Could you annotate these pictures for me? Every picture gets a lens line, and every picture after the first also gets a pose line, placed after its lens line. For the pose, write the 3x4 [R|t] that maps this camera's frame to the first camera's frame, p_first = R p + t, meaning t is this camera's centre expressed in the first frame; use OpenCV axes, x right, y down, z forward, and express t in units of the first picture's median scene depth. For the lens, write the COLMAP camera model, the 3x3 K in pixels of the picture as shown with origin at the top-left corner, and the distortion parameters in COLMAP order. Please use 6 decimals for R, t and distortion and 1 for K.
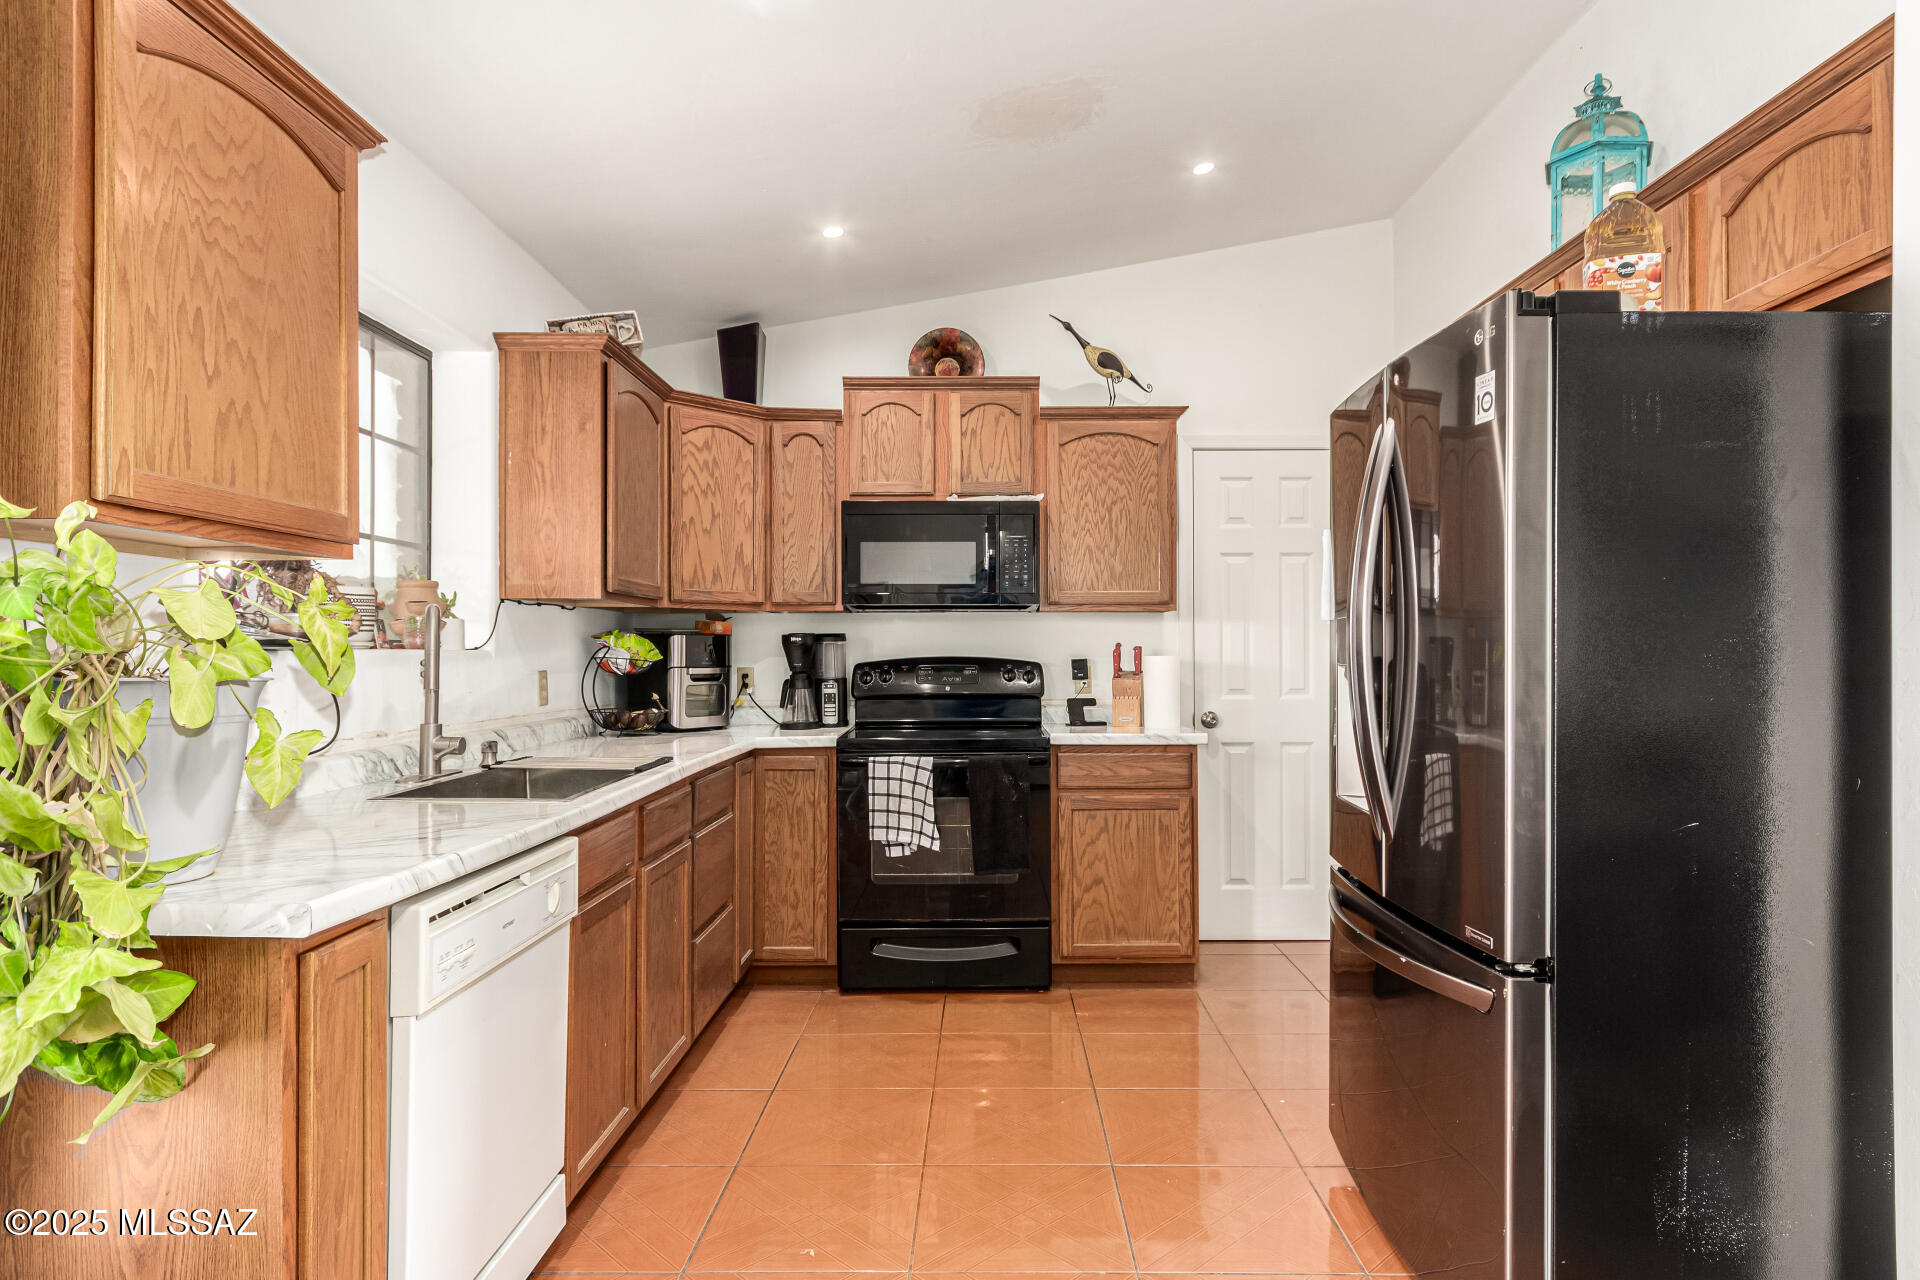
lens RADIAL K [[1091.4, 0, 993.2], [0, 1091.4, 649.9], [0, 0, 1]] dist [-0.011979, 0.004207]
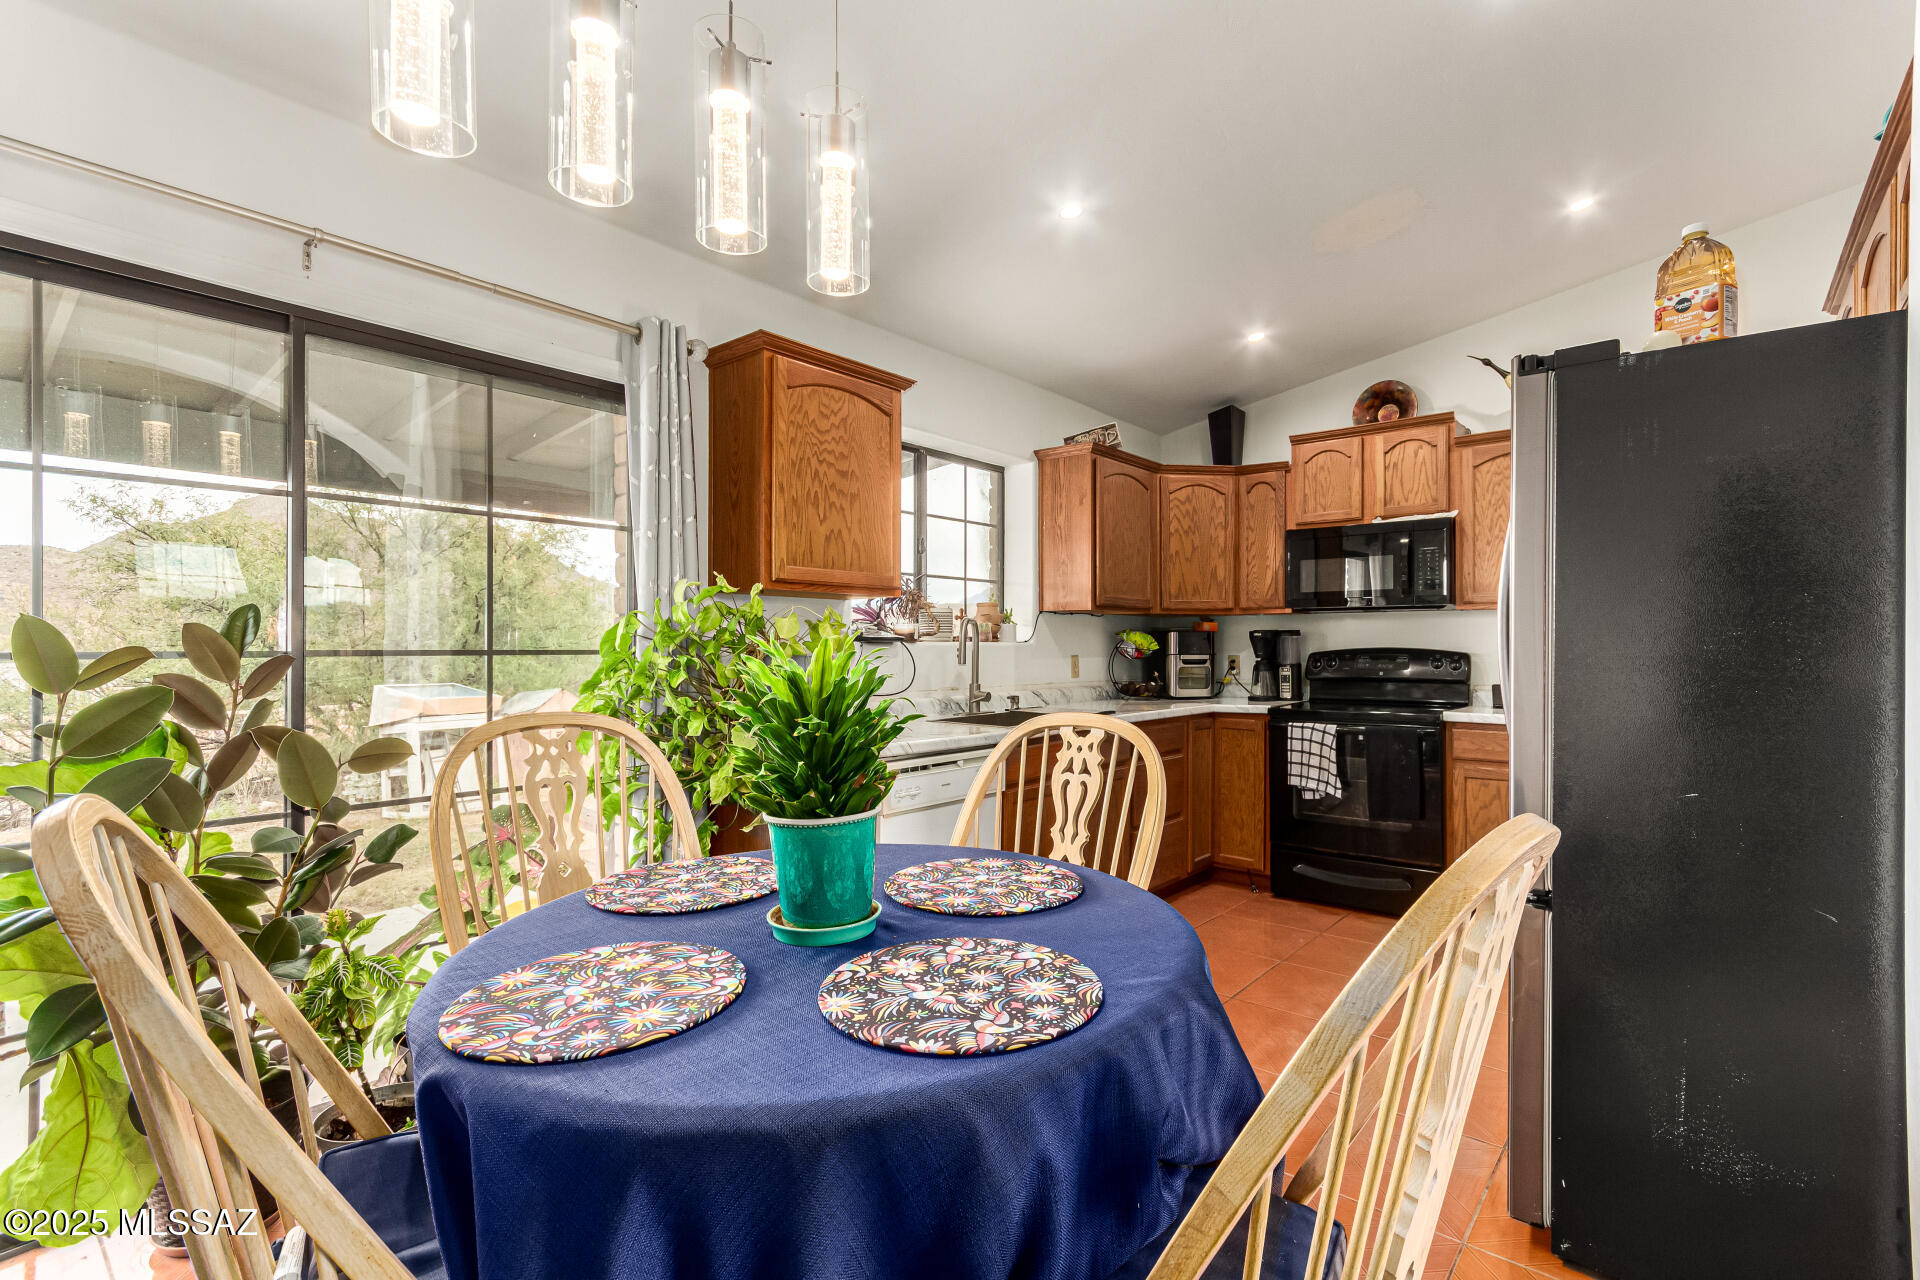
lens RADIAL K [[894.5, 0, 960.4], [0, 894.5, 647.4], [0, 0, 1]] dist [-0.012544, 0.000073]
pose [[0.757256, 0.003856, -0.653107, 0.276177], [-0.000583, 0.999986, 0.005229, 0.000820], [0.653118, -0.003579, 0.757248, -0.084840]]
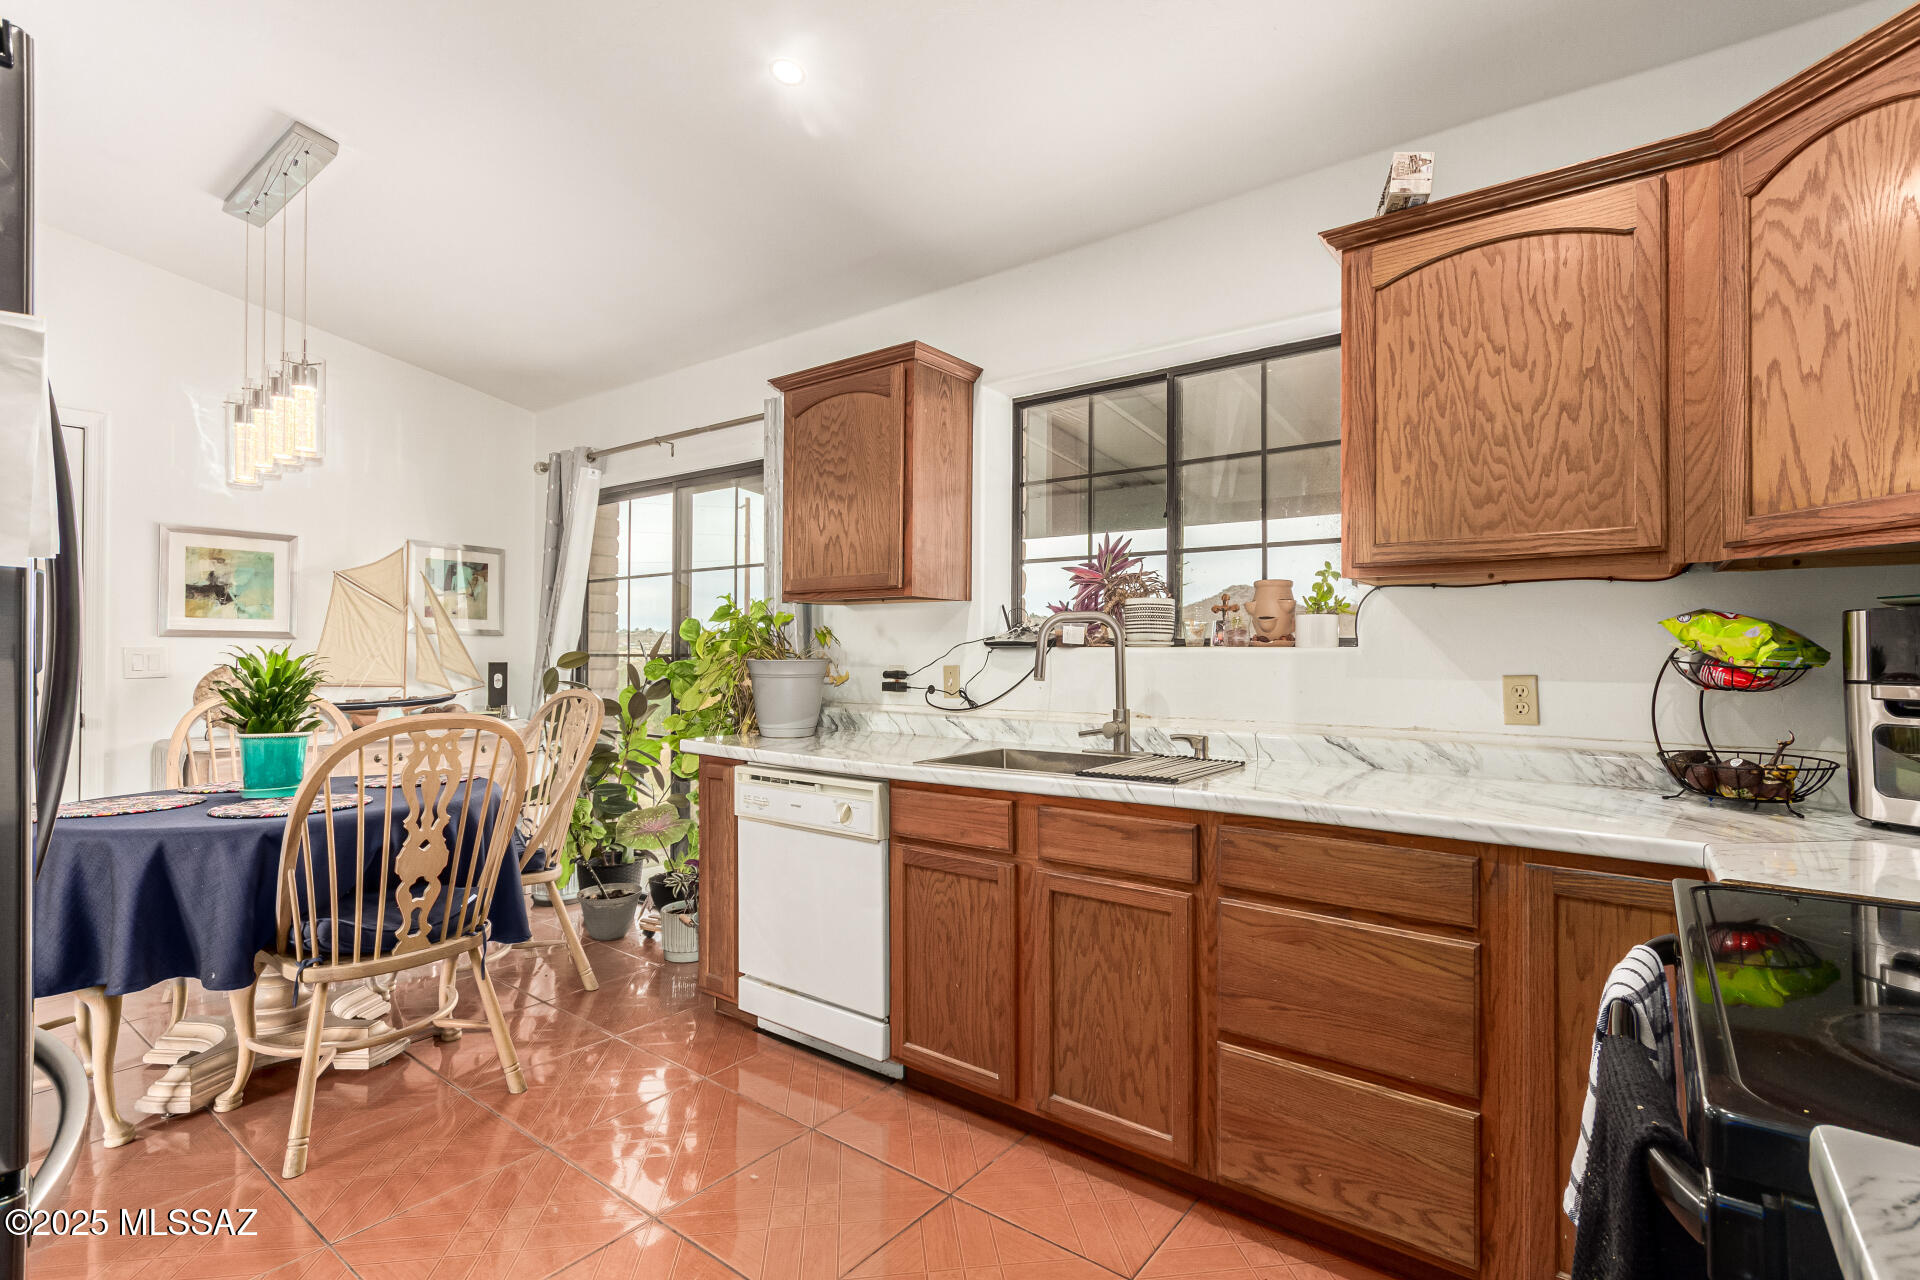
lens RADIAL K [[894.5, 0, 961.8], [0, 894.5, 639.1], [0, 0, 1]] dist [-0.012544, 0.000073]
pose [[-0.615937, -0.006671, -0.787767, 0.235574], [0.003865, 0.999927, -0.011490, 0.002036], [0.787786, -0.010122, -0.615866, 0.940845]]
